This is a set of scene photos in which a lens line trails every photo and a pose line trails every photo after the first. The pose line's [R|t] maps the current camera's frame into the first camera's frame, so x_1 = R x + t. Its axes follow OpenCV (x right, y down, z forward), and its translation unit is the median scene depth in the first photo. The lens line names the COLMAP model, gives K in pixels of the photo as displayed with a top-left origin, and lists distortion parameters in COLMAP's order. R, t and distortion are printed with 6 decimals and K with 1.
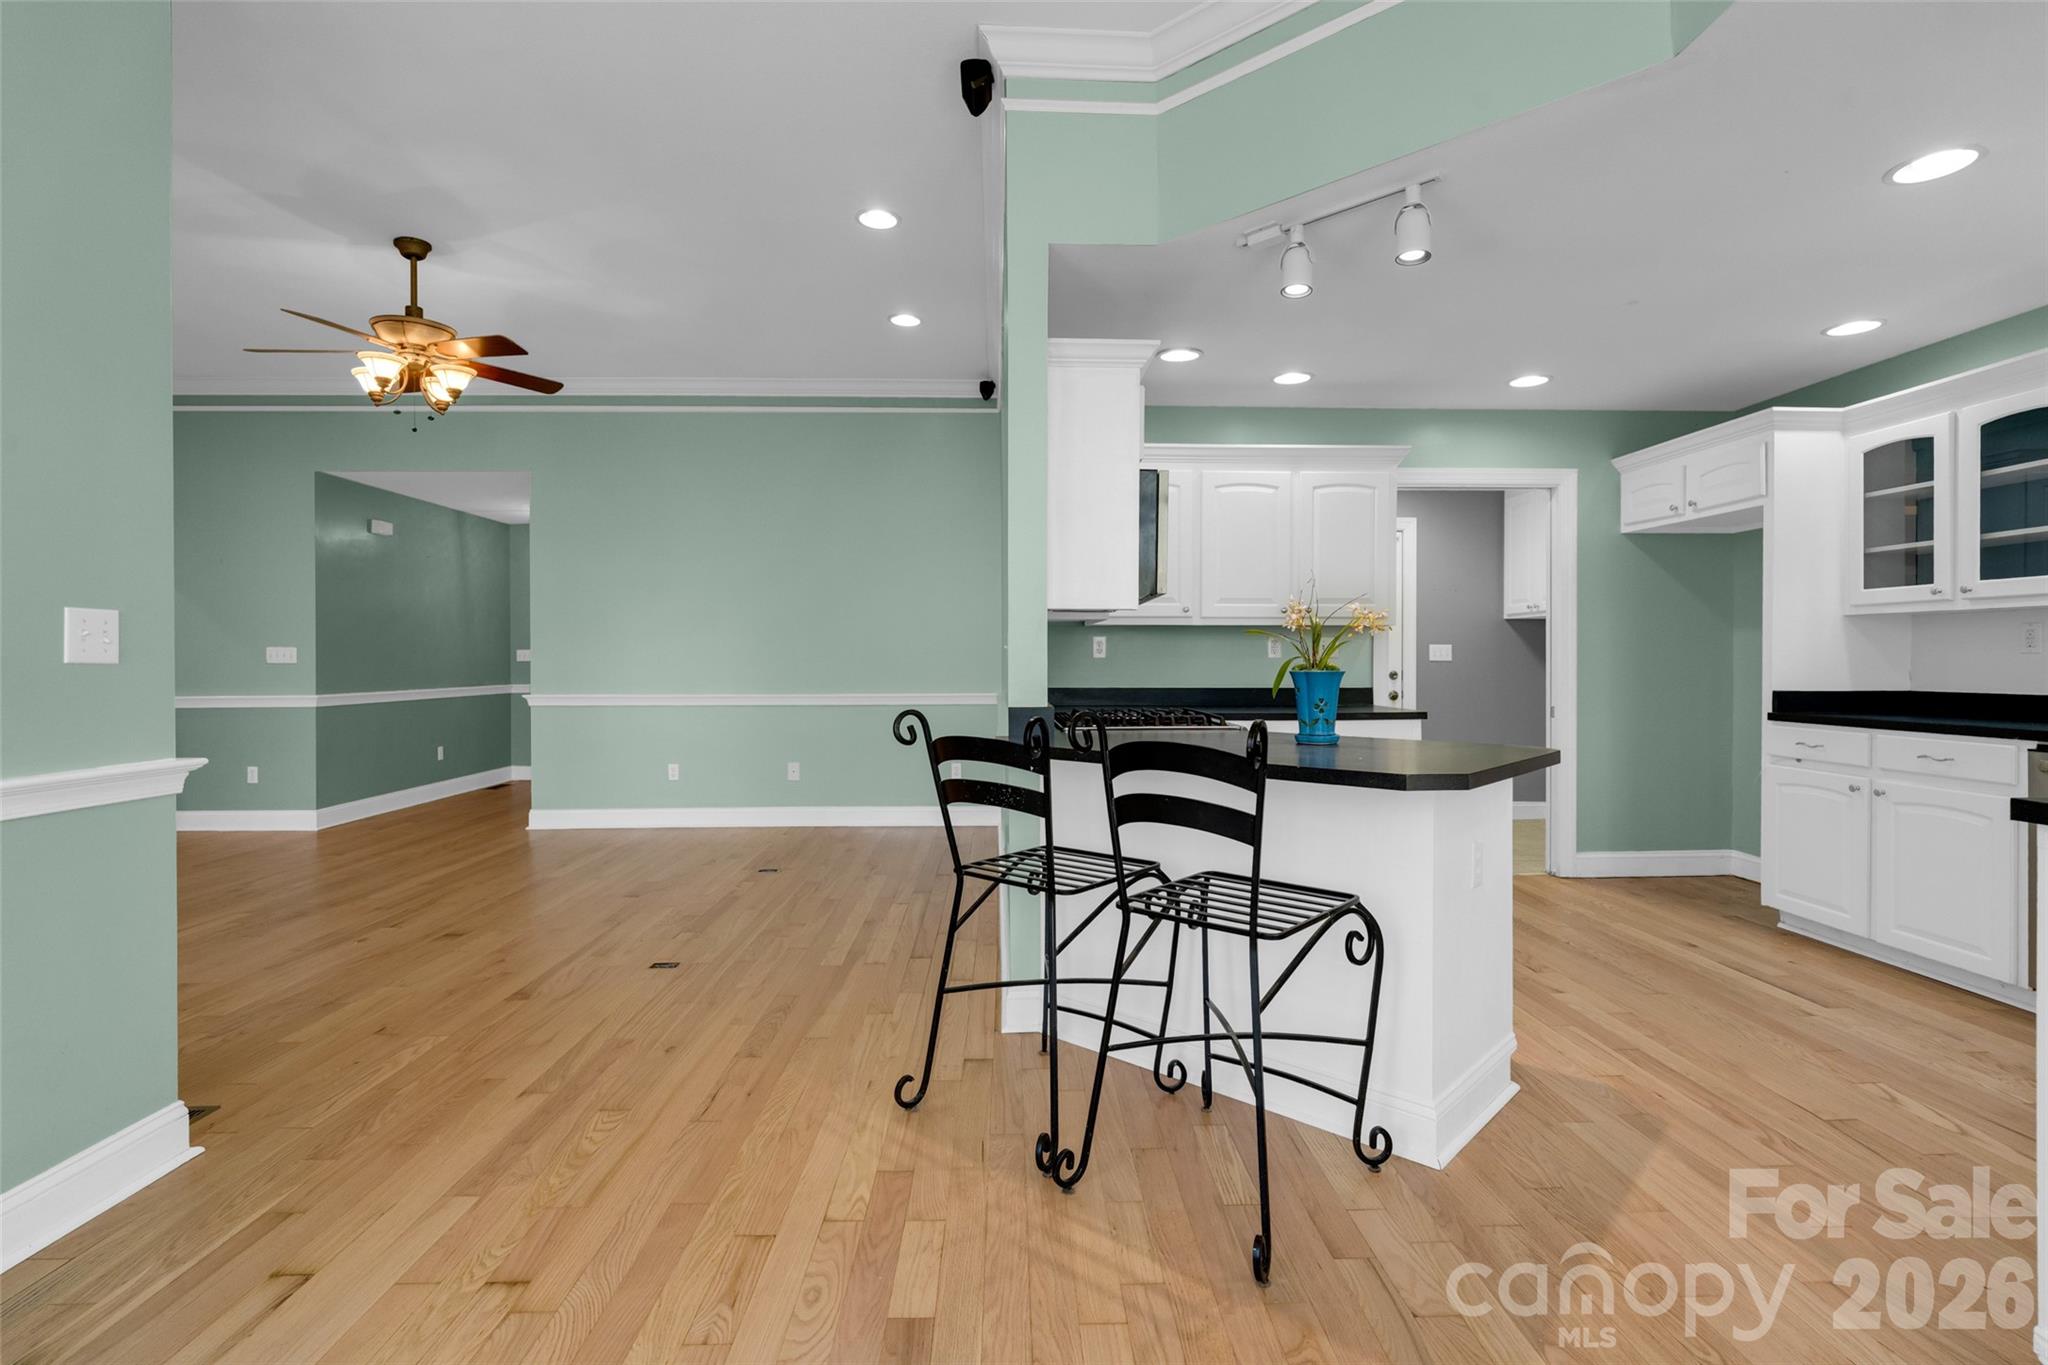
lens RADIAL K [[964.2, 0, 1035.5], [0, 964.2, 670.8], [0, 0, 1]] dist [-0.010269, 0.003437]
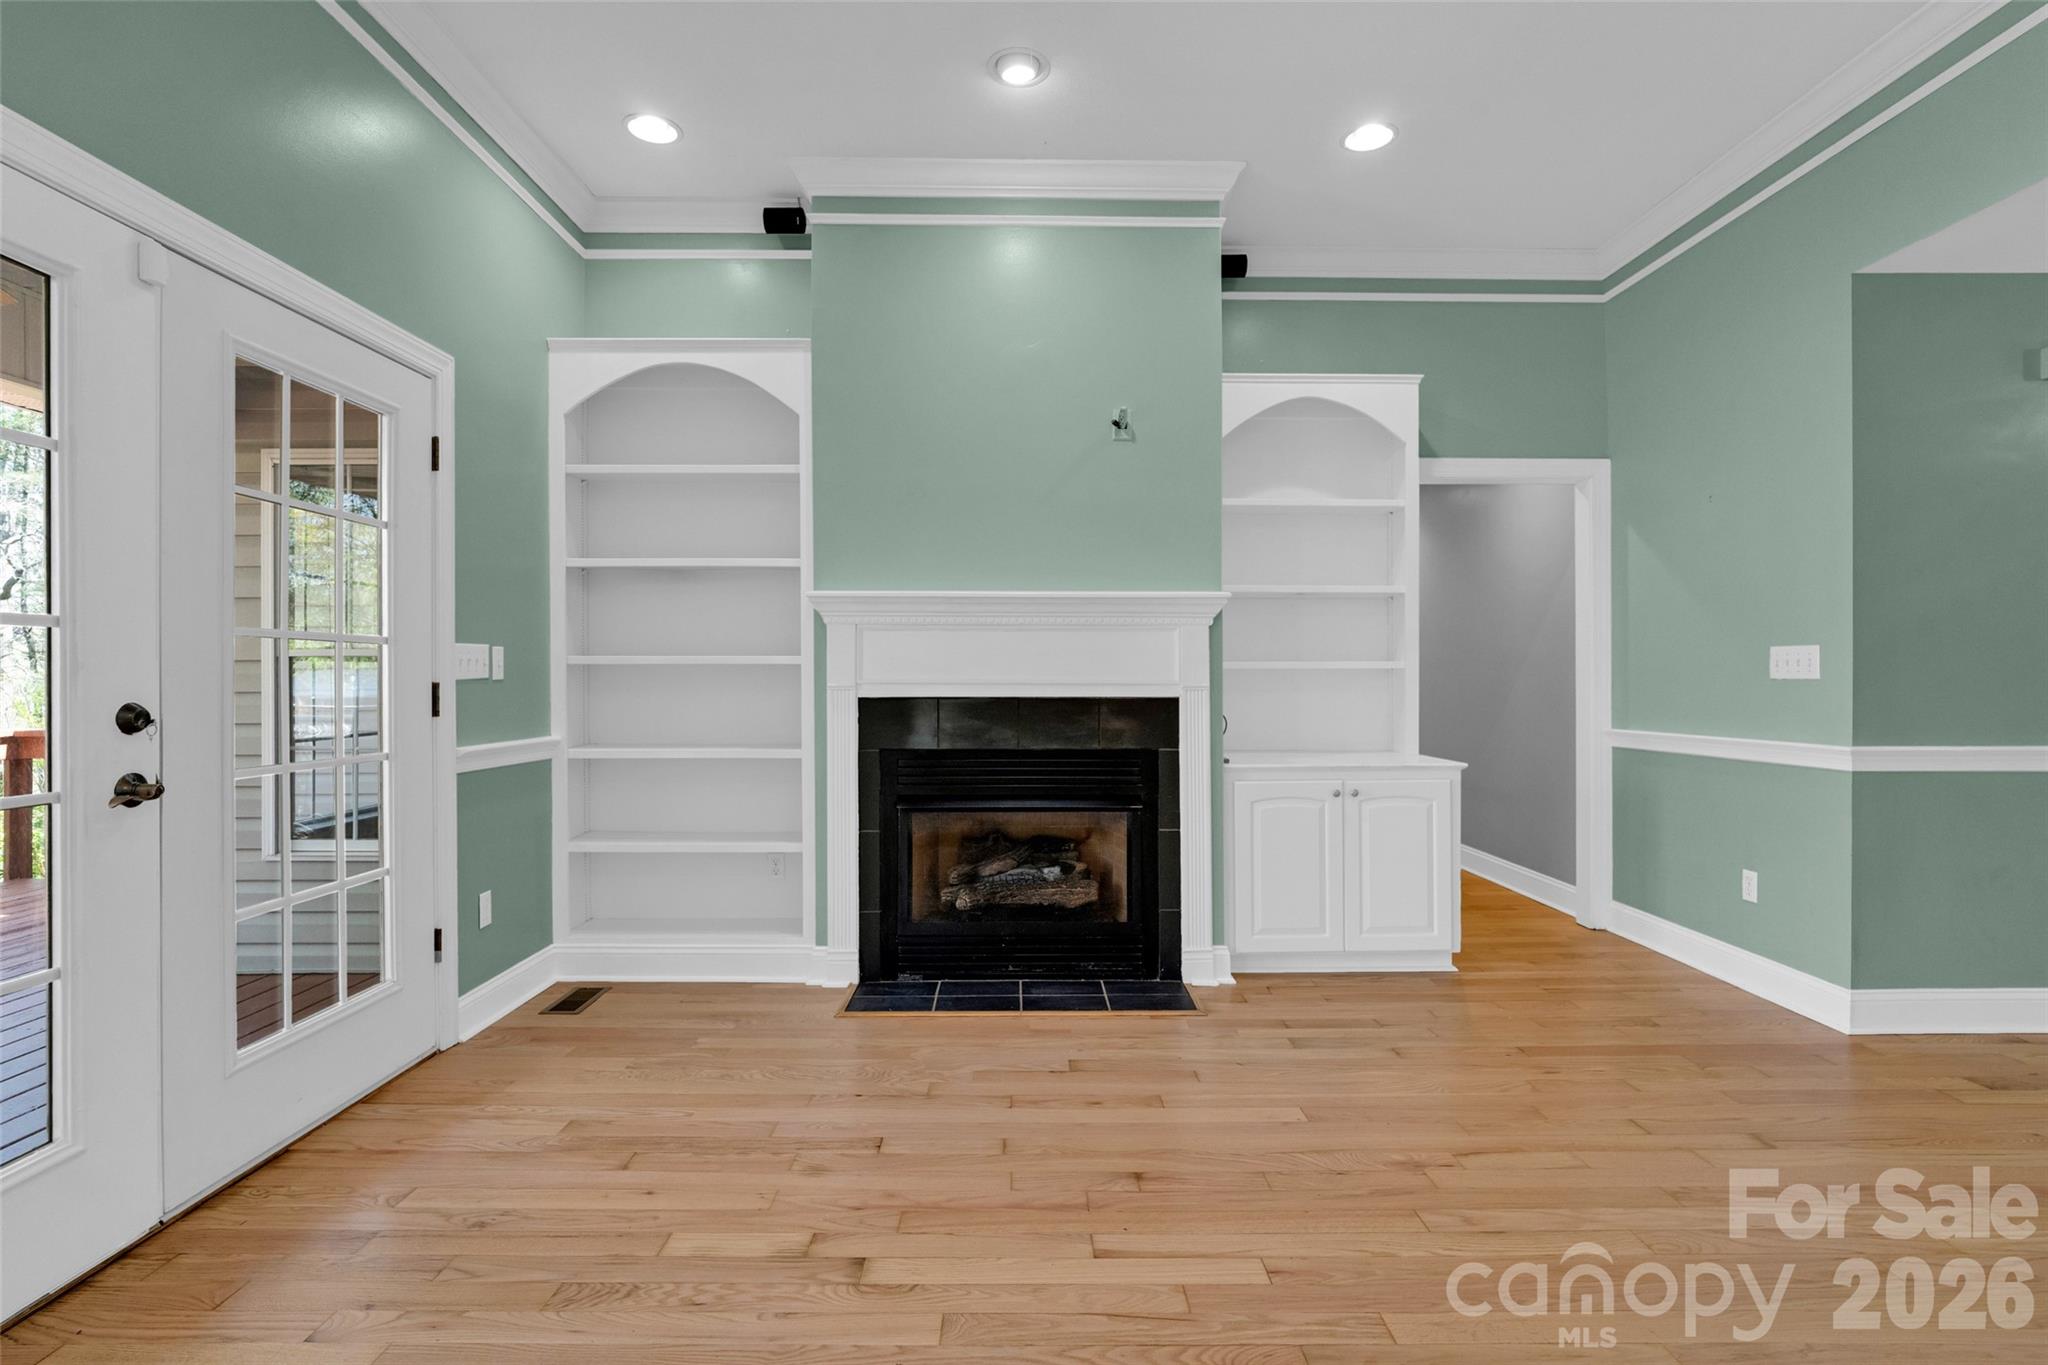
lens RADIAL K [[964.2, 0, 1016.9], [0, 964.2, 673.4], [0, 0, 1]] dist [-0.010269, 0.003437]
pose [[-0.026038, -0.002871, -0.999657, -0.353250], [-0.011442, 0.999931, -0.002574, -0.006336], [0.999595, 0.011371, -0.026069, 0.795082]]
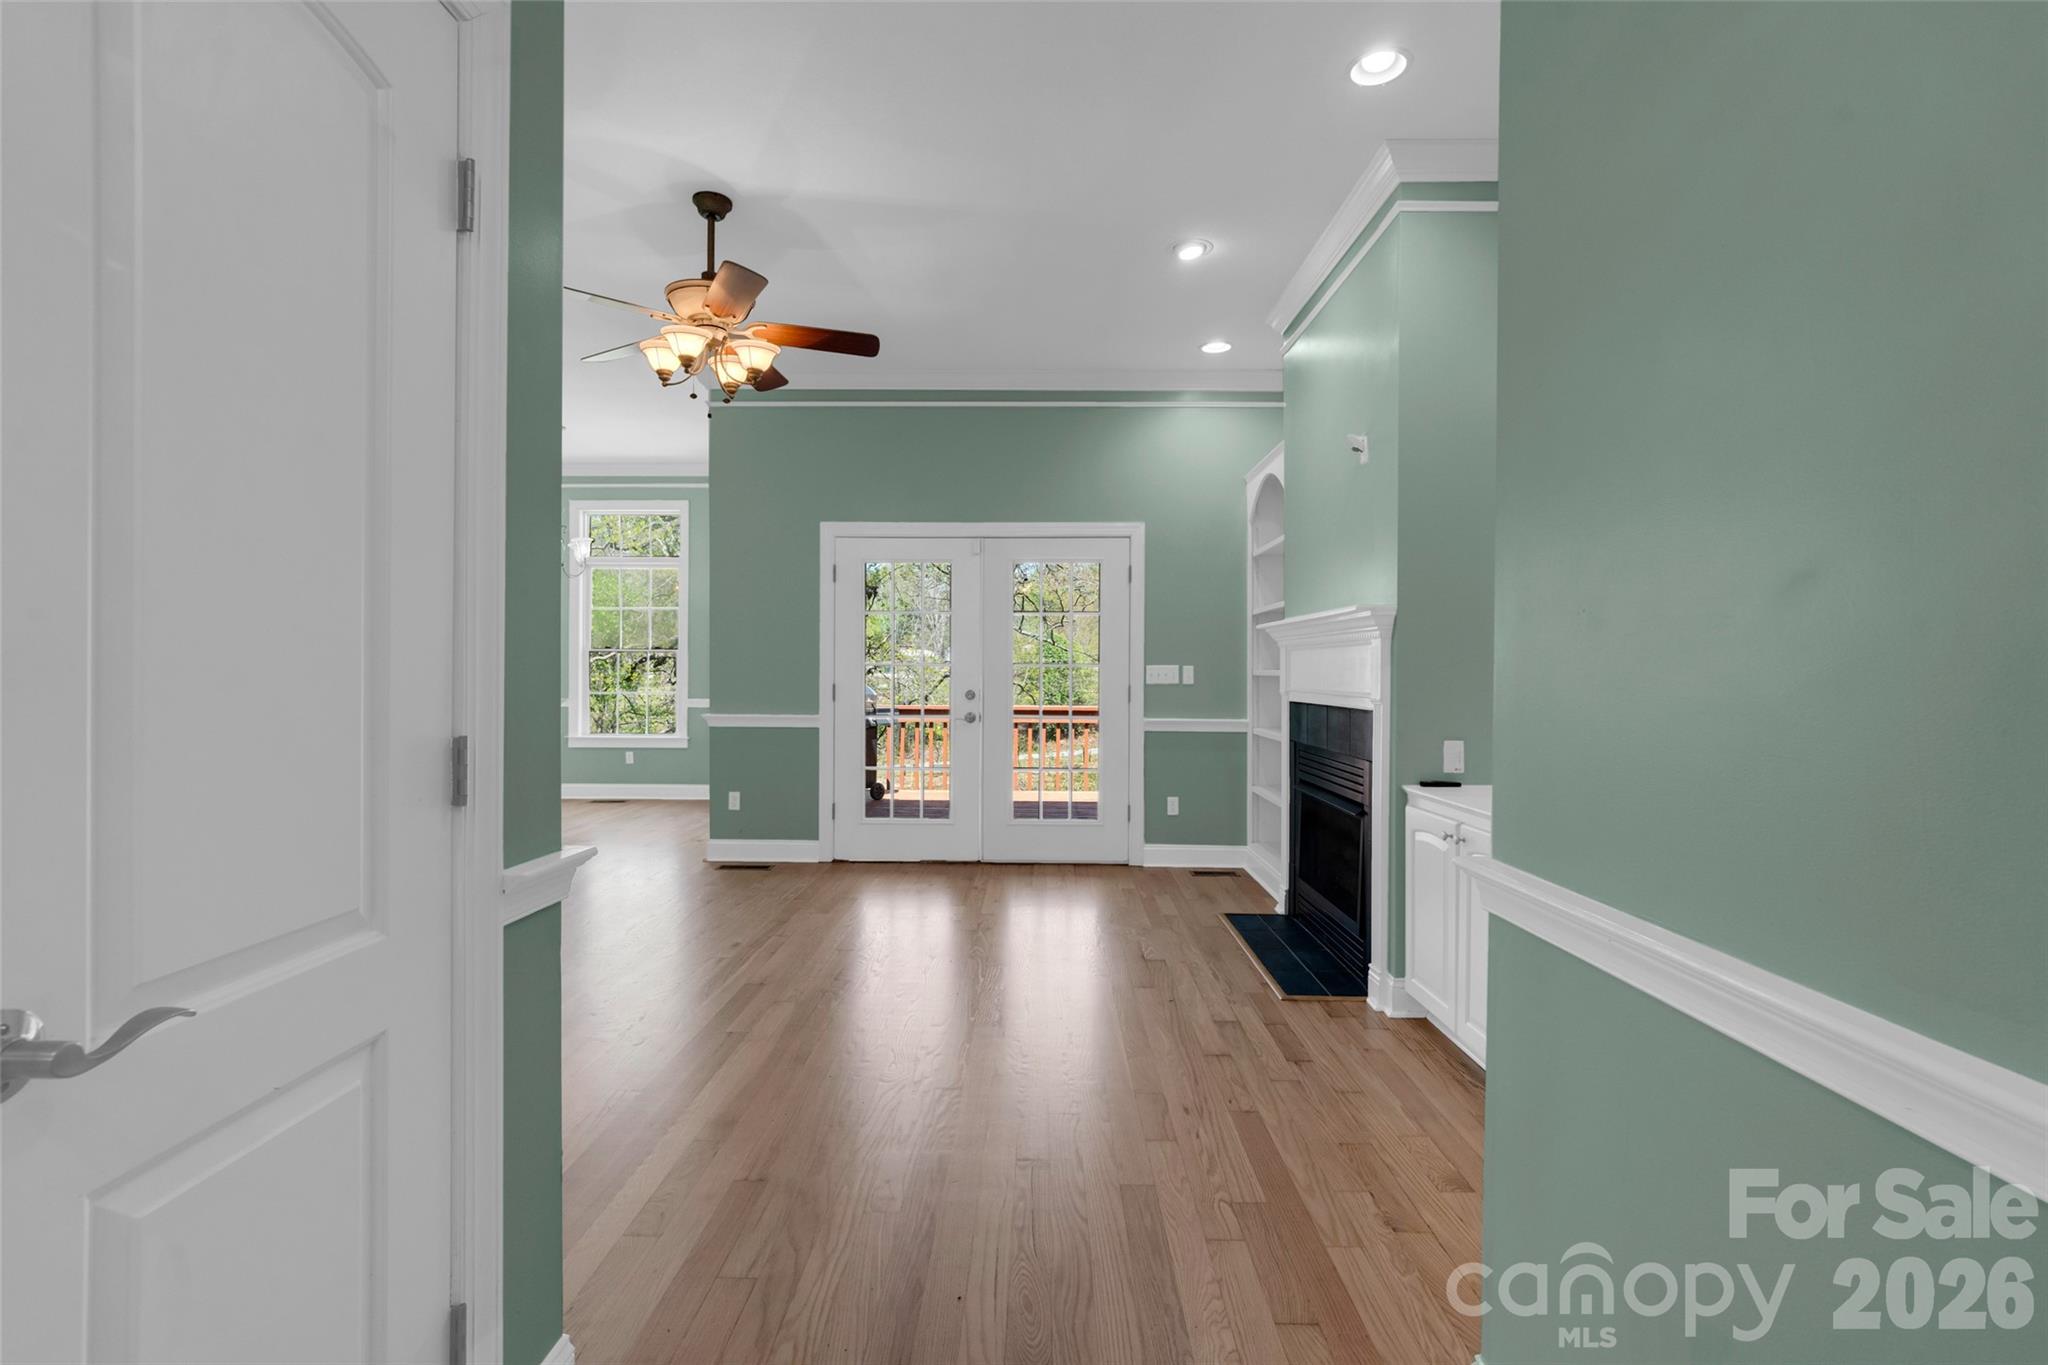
lens RADIAL K [[964.2, 0, 1015.2], [0, 964.2, 671.1], [0, 0, 1]] dist [-0.010269, 0.003437]
pose [[-0.998040, -0.003317, 0.062496, -0.866514], [-0.002496, 0.999910, 0.013198, -0.031838], [-0.062534, 0.013016, -0.997958, 1.649685]]
